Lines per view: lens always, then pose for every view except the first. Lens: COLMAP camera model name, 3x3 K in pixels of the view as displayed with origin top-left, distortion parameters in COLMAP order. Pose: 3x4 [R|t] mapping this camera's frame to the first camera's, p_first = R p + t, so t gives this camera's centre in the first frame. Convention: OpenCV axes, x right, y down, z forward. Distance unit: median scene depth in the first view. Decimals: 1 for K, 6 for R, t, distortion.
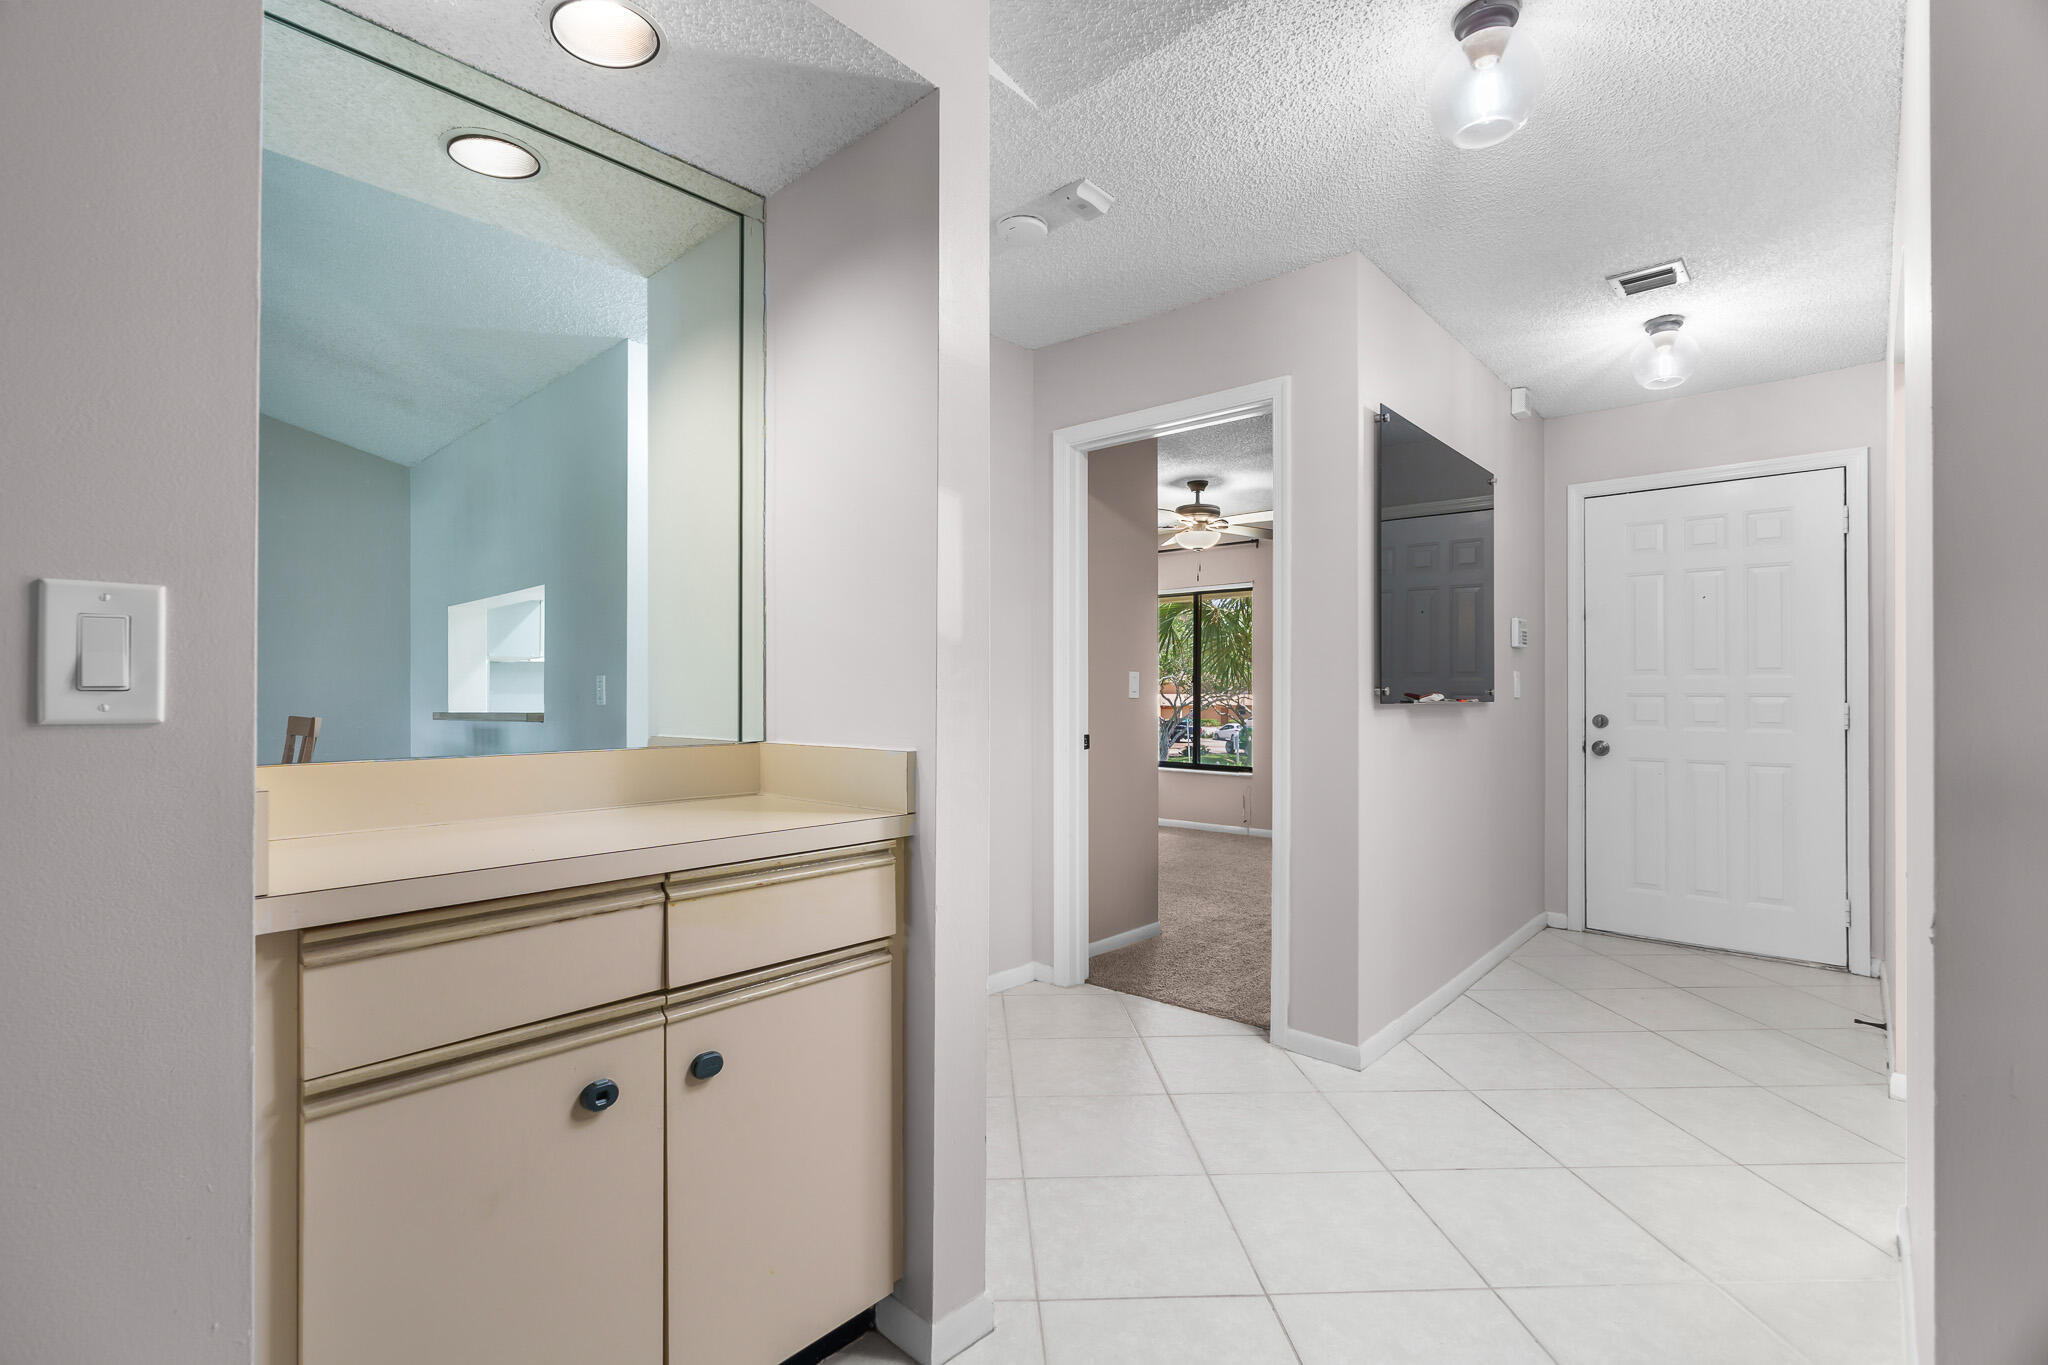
lens RADIAL K [[923.4, 0, 1009.4], [0, 923.4, 681.2], [0, 0, 1]] dist [-0.007783, 0.003238]
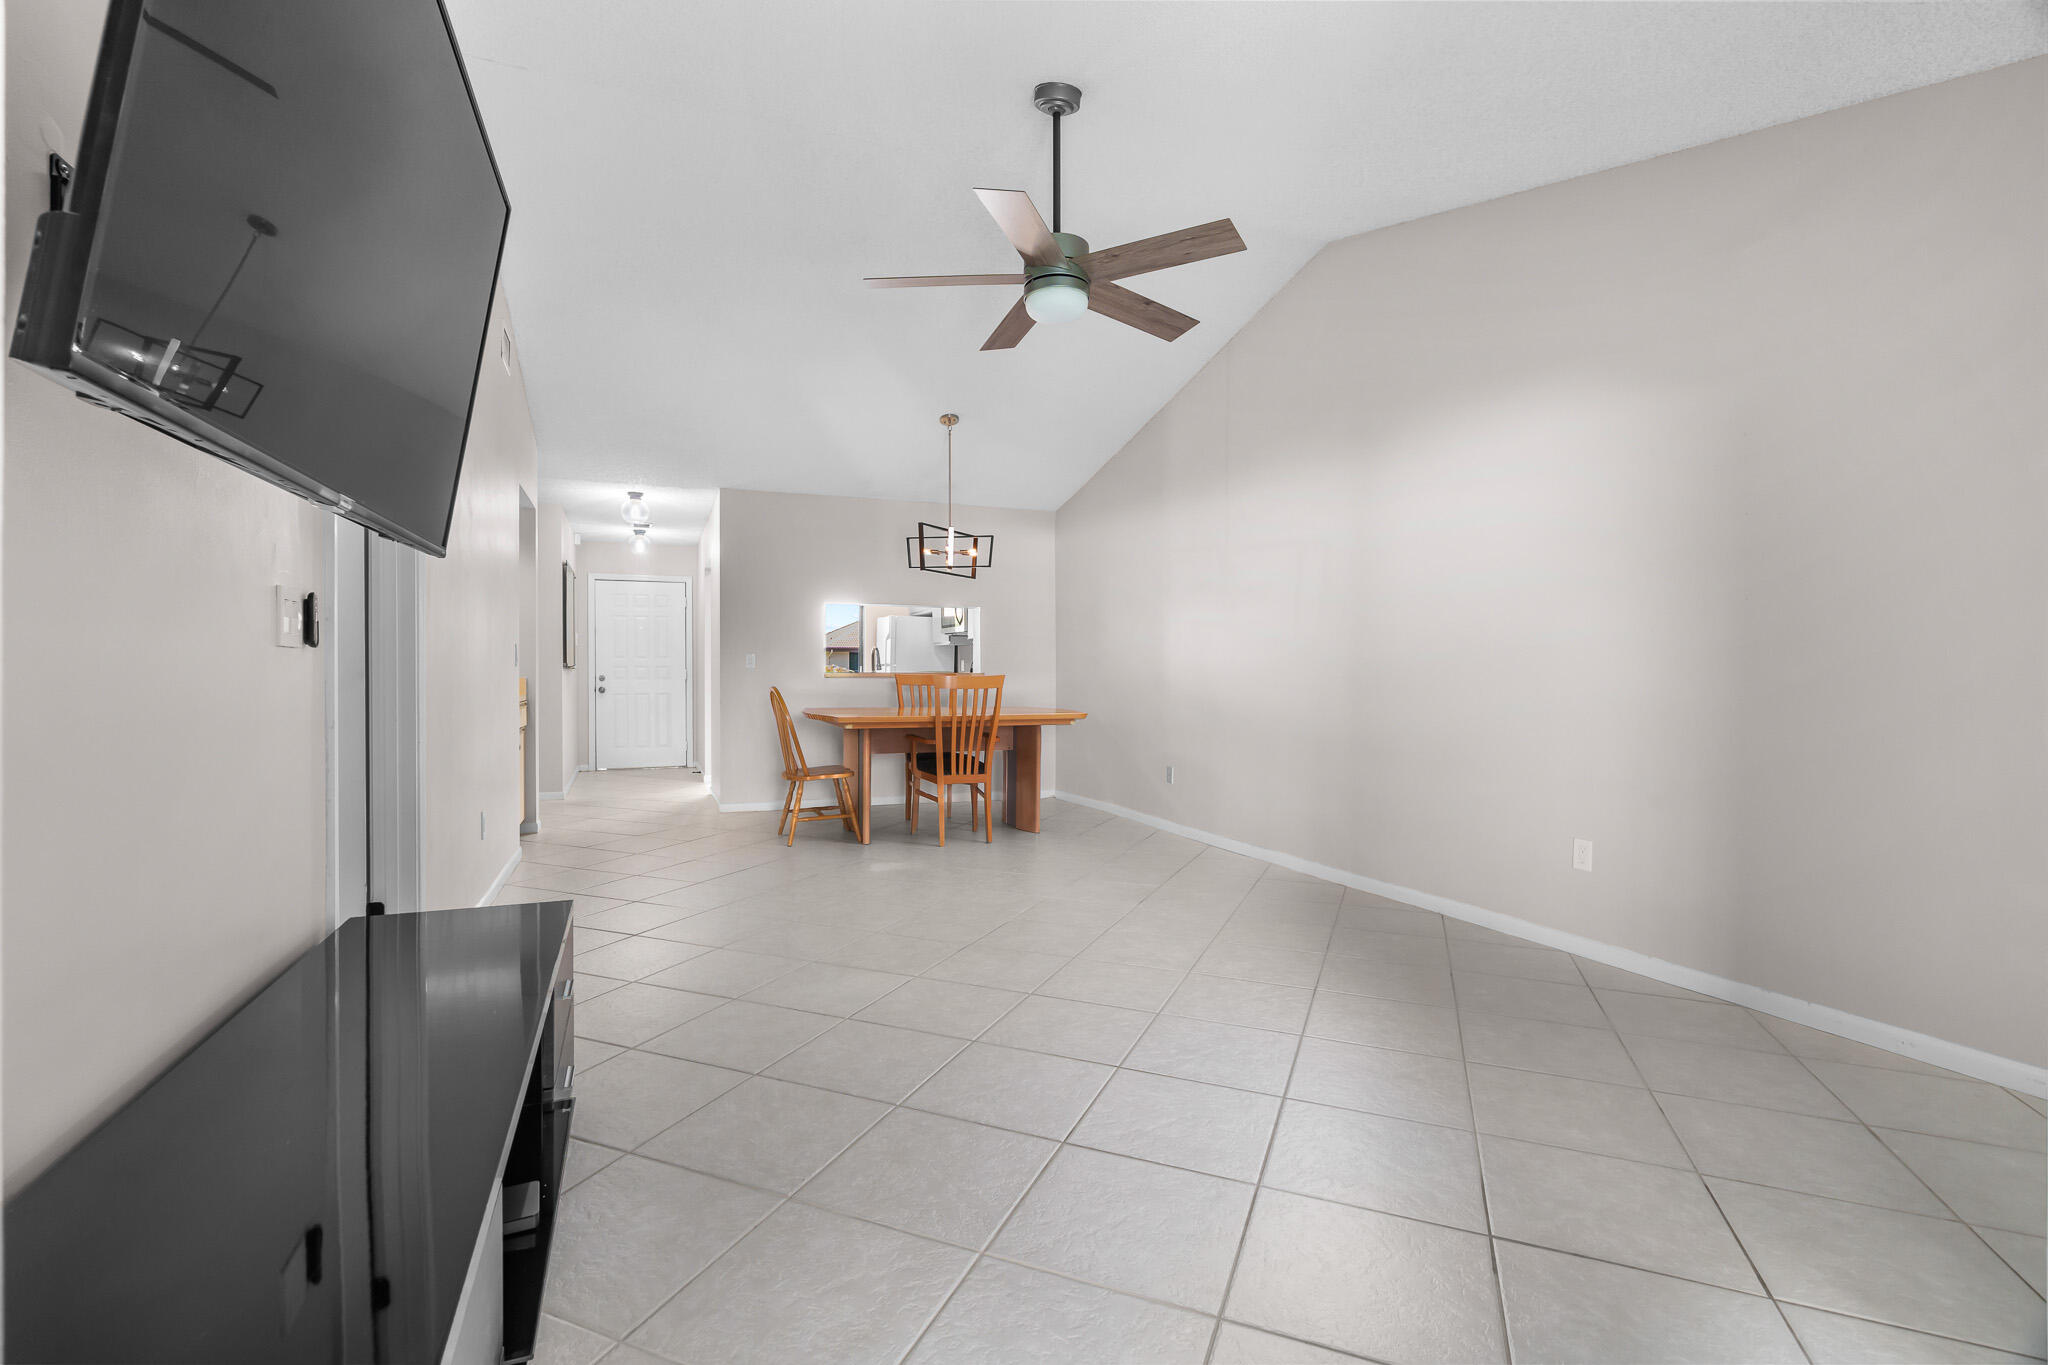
lens RADIAL K [[921.9, 0, 1018.5], [0, 921.9, 678.0], [0, 0, 1]] dist [-0.007013, -0.000040]
pose [[0.425325, -0.013459, 0.904941, -1.423482], [-0.004410, 0.999847, 0.016943, -0.000784], [-0.905030, -0.011197, 0.425200, -1.312862]]
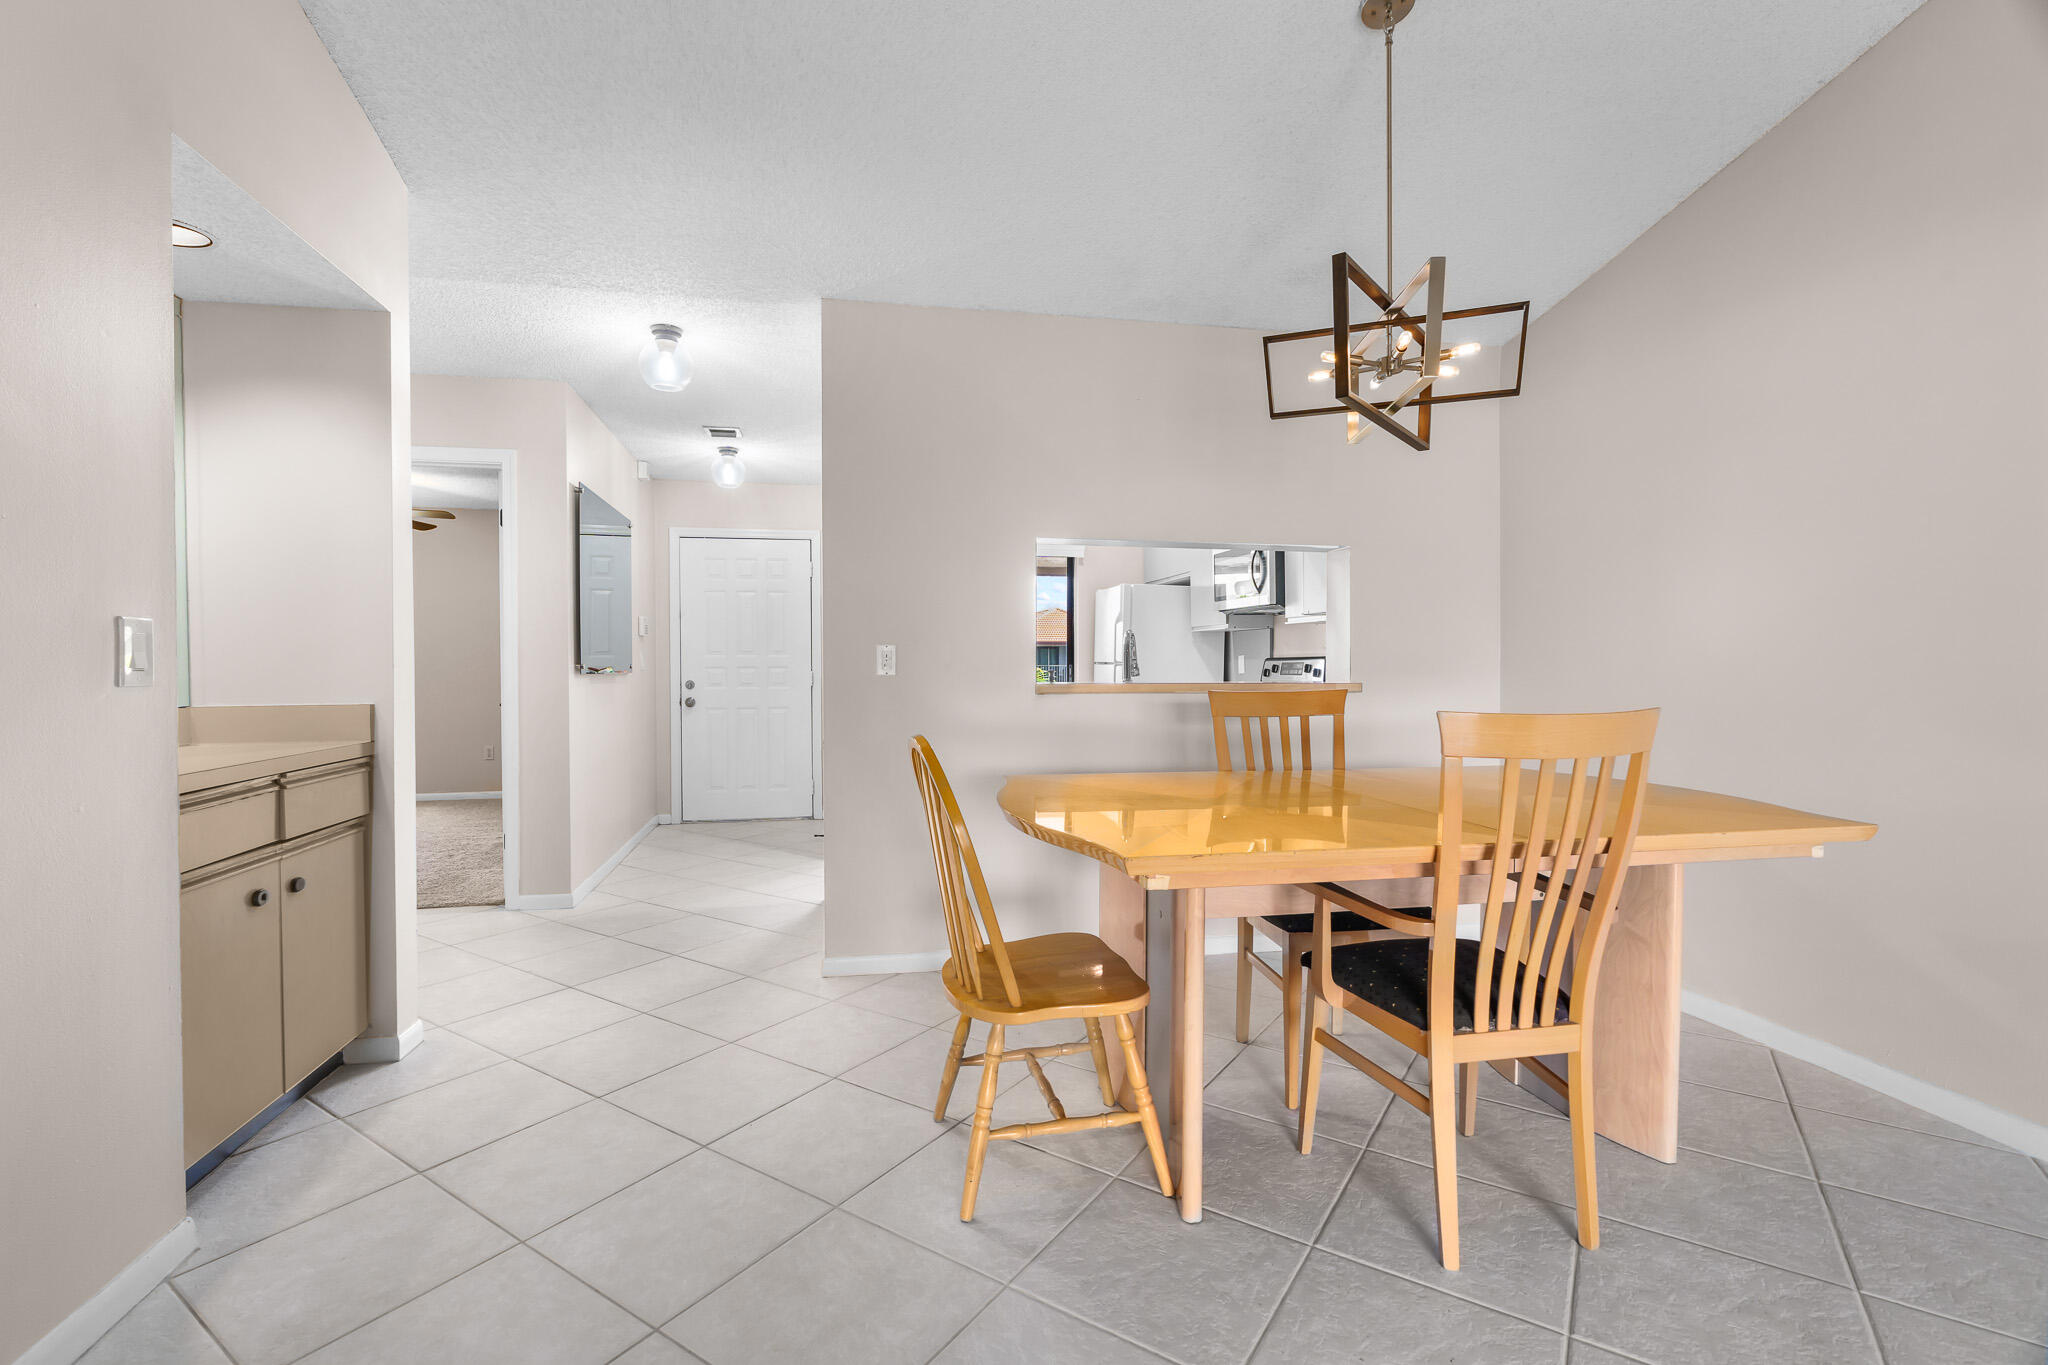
lens RADIAL K [[921.9, 0, 1018.5], [0, 921.9, 678.0], [0, 0, 1]] dist [-0.007013, -0.000040]
pose [[0.583285, -0.017970, 0.812069, -0.406000], [-0.002008, 0.999720, 0.023565, -0.007173], [-0.812265, -0.015376, 0.583086, -0.482989]]
